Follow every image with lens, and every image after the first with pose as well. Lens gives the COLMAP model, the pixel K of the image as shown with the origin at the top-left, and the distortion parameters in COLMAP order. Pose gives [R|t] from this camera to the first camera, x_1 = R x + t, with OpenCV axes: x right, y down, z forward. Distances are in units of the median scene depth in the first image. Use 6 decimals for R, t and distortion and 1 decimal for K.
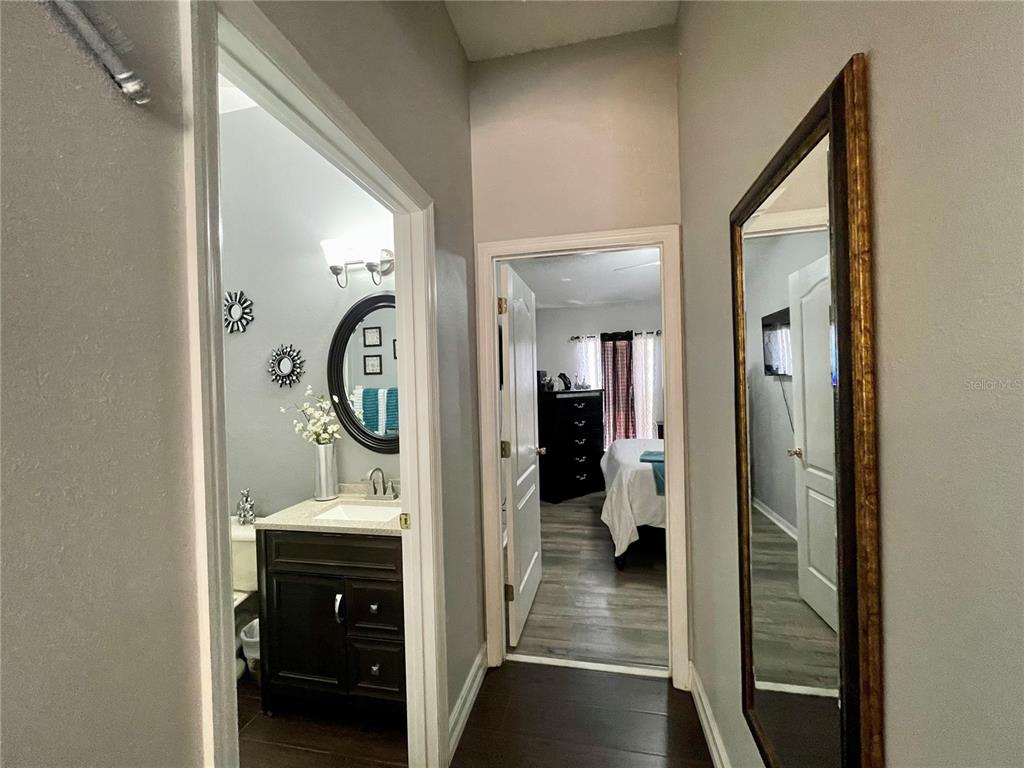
lens RADIAL K [[412.5, 0, 511.4], [0, 412.5, 383.4], [0, 0, 1]] dist [-0.002620, 0.000669]
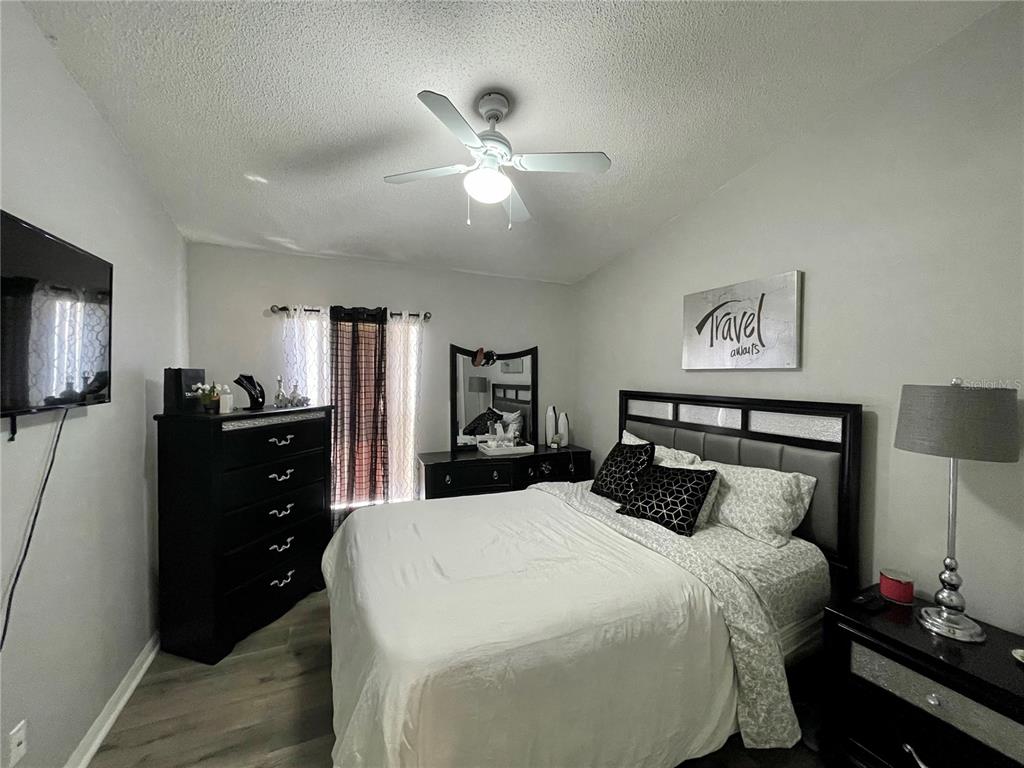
lens RADIAL K [[412.5, 0, 511.4], [0, 412.5, 383.4], [0, 0, 1]] dist [-0.002620, 0.000669]
pose [[0.813107, 0.019958, 0.581772, 0.092538], [-0.029623, 0.999536, 0.007112, -0.027233], [-0.581360, -0.023017, 0.813321, 0.399182]]
